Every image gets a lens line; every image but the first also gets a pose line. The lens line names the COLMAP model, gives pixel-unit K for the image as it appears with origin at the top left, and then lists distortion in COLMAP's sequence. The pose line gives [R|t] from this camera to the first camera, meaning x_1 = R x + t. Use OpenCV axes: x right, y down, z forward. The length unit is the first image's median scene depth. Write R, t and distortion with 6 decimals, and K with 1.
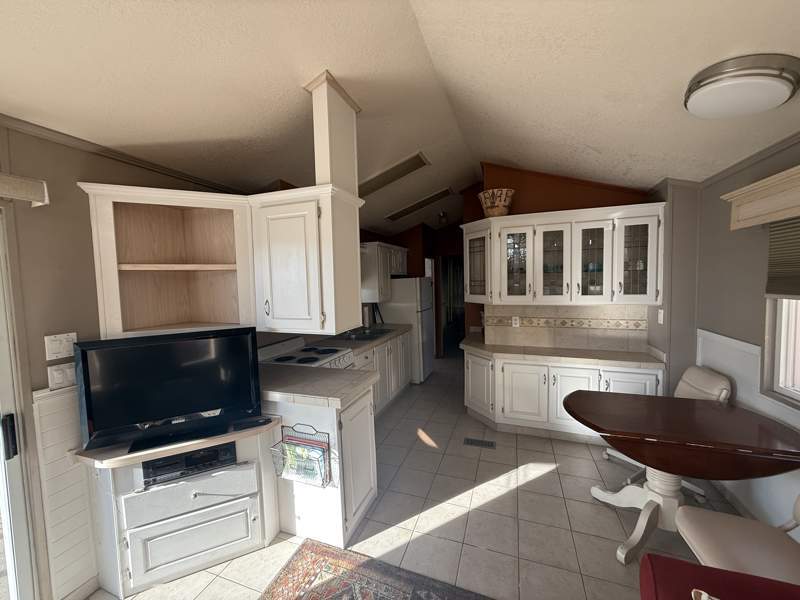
lens RADIAL K [[325.6, 0, 400.0], [0, 325.6, 300.0], [0, 0, 1]] dist [-0.000106, -0.000200]
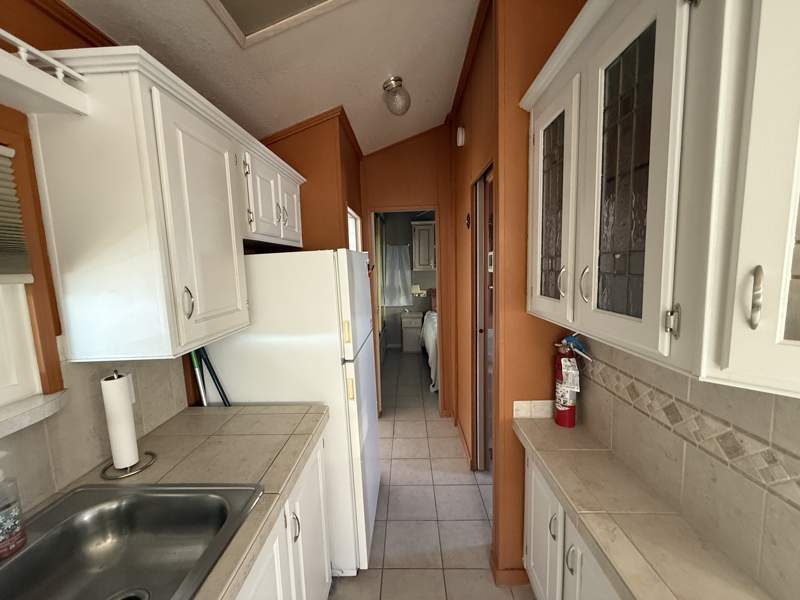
lens RADIAL K [[325.6, 0, 400.0], [0, 325.6, 300.0], [0, 0, 1]] dist [-0.000106, -0.000200]
pose [[0.956098, -0.035471, 0.290892, 0.016953], [0.023612, 0.998745, 0.044180, -0.034350], [-0.292094, -0.035371, 0.955735, 0.691052]]
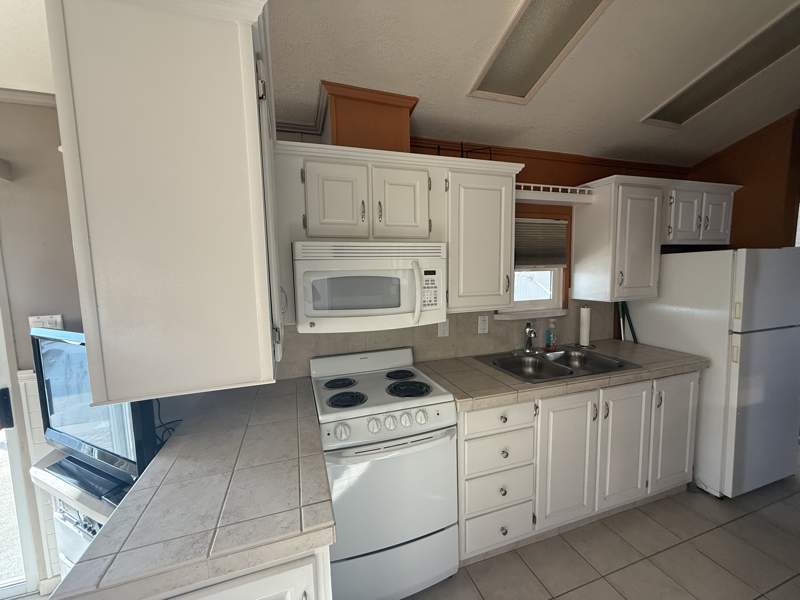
lens RADIAL K [[316.9, 0, 400.0], [0, 316.9, 300.0], [0, 0, 1]] dist [-0.000285, -0.000138]
pose [[0.612907, 0.091722, -0.784814, 0.107812], [-0.042320, 0.995625, 0.083309, -0.020790], [0.789021, -0.017848, 0.614107, 0.417909]]
